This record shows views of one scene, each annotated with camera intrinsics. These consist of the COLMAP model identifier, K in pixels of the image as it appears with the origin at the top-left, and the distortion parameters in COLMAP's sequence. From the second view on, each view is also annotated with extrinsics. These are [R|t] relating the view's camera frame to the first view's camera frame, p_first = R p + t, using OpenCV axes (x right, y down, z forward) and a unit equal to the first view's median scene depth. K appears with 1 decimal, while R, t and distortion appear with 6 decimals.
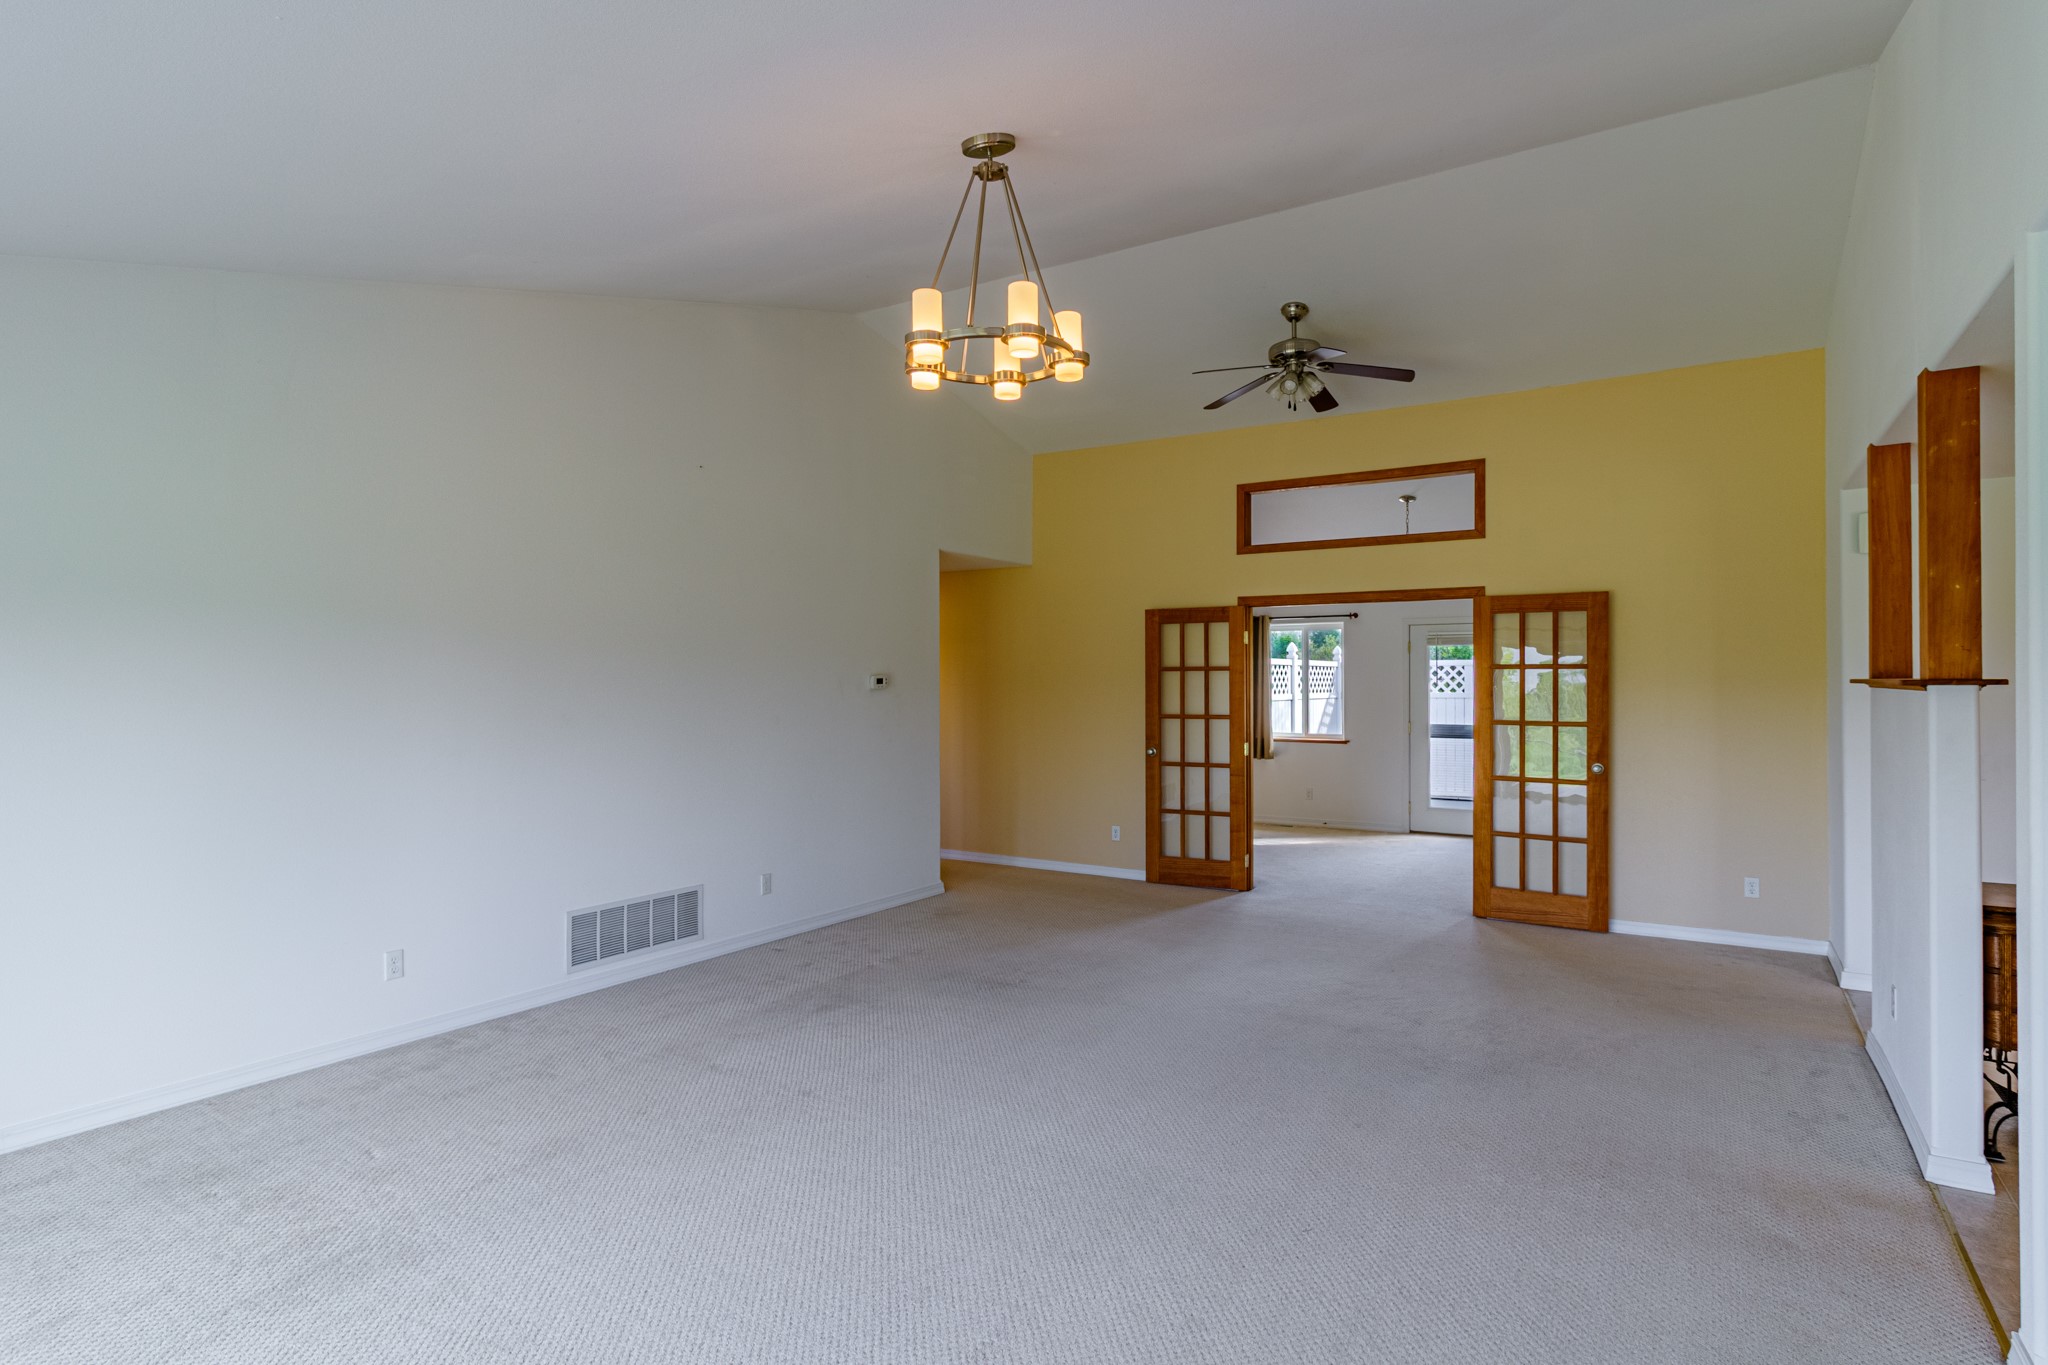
lens RADIAL K [[1039.7, 0, 1031.1], [0, 1039.7, 681.5], [0, 0, 1]] dist [-0.000796, -0.000028]
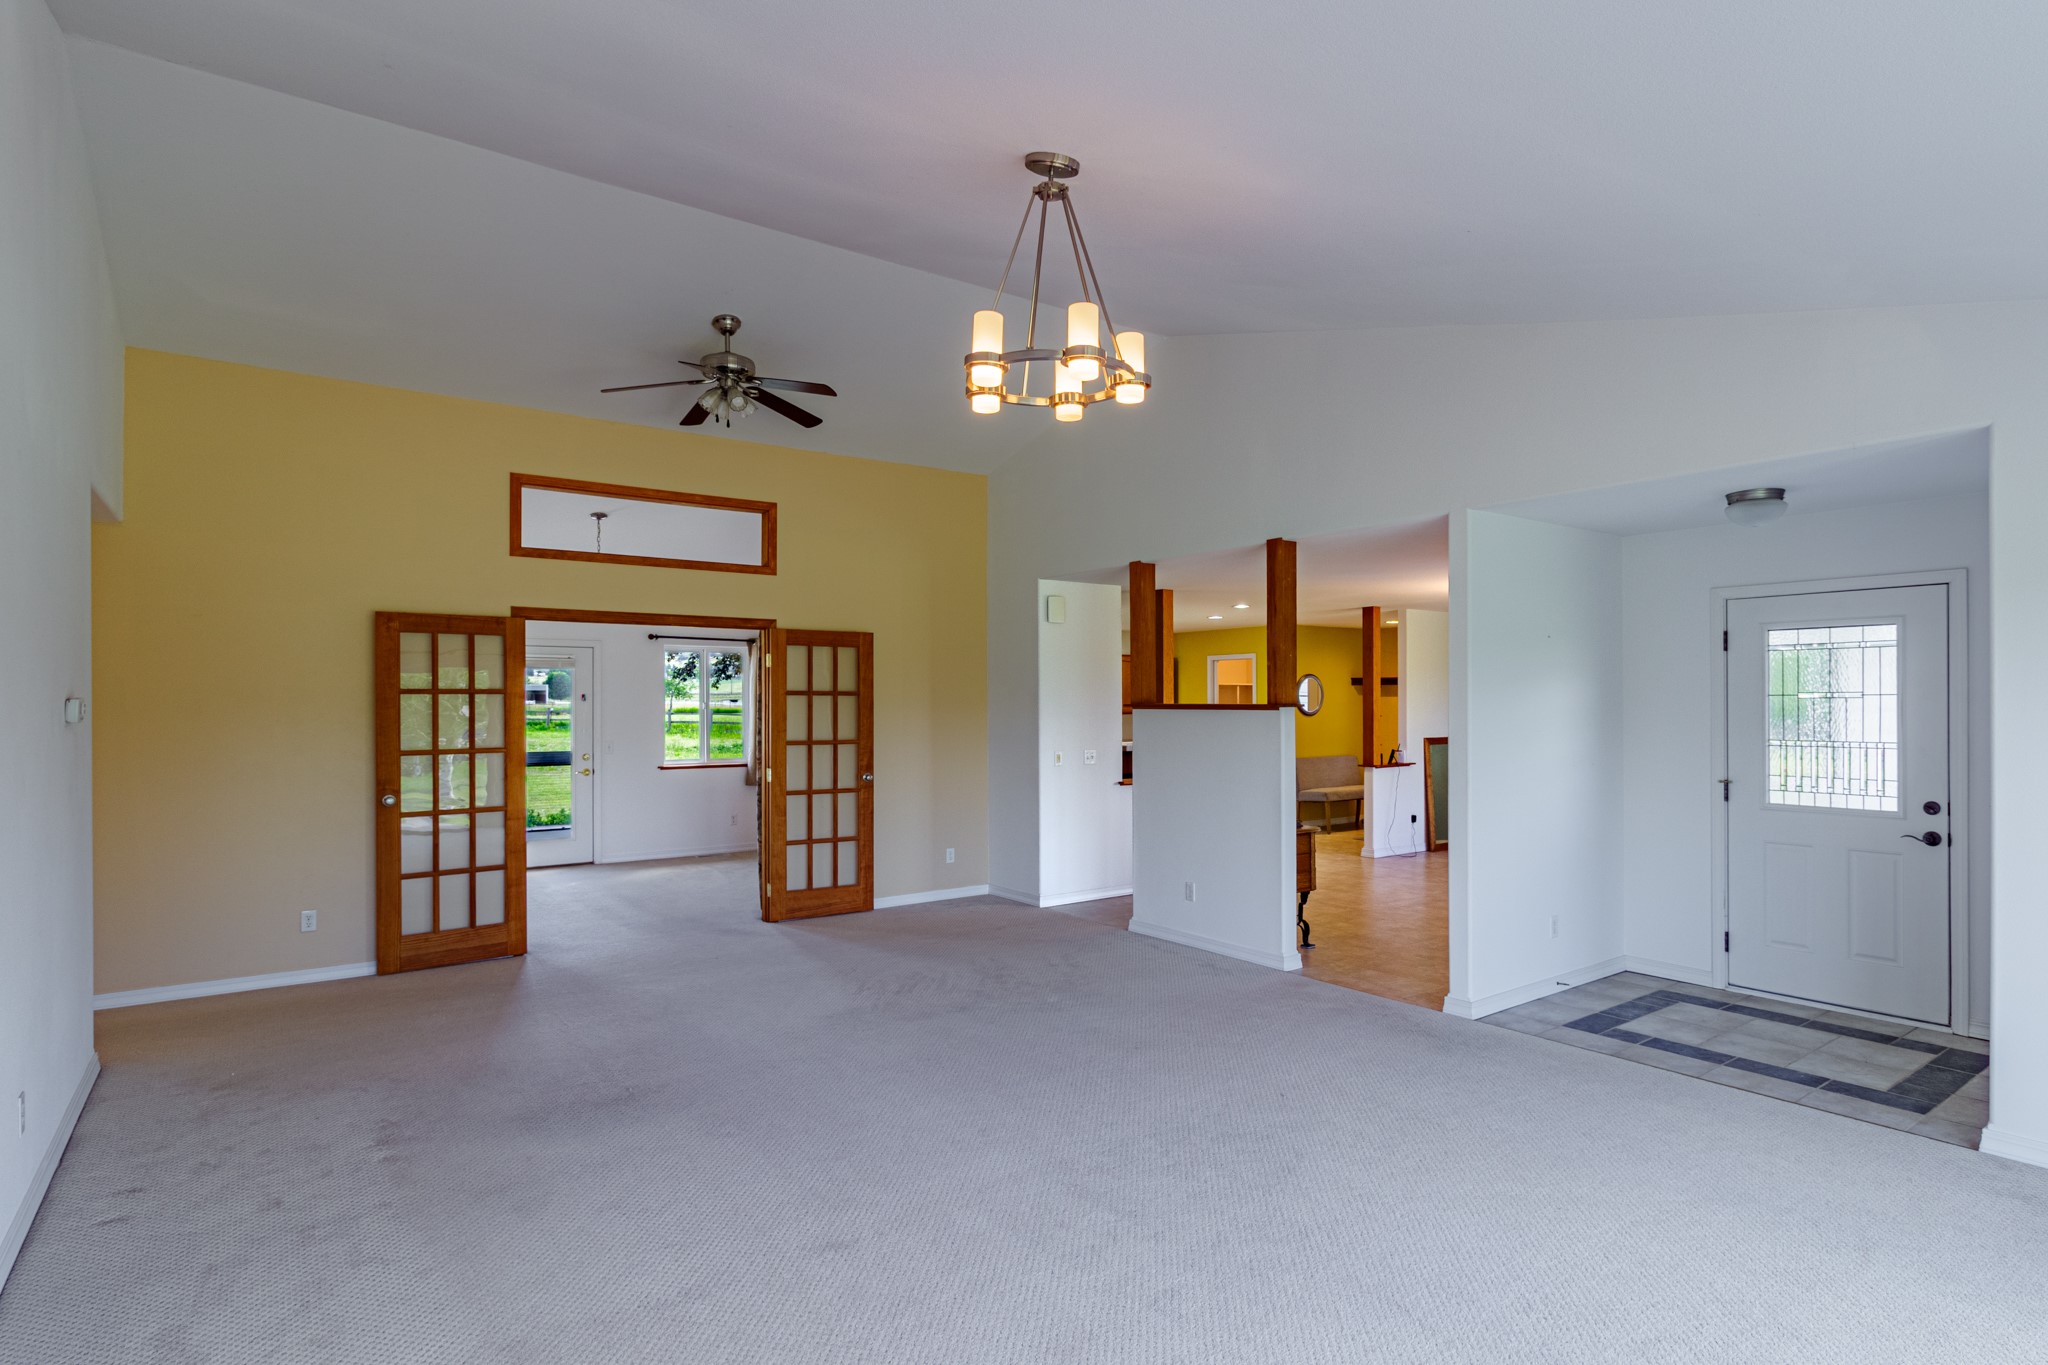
lens RADIAL K [[1039.7, 0, 1072.8], [0, 1039.7, 707.1], [0, 0, 1]] dist [-0.000796, -0.000028]
pose [[0.368009, -0.002664, 0.929819, -0.461669], [0.003550, 0.999993, 0.001460, 0.000403], [-0.929816, 0.002764, 0.368015, 0.299749]]
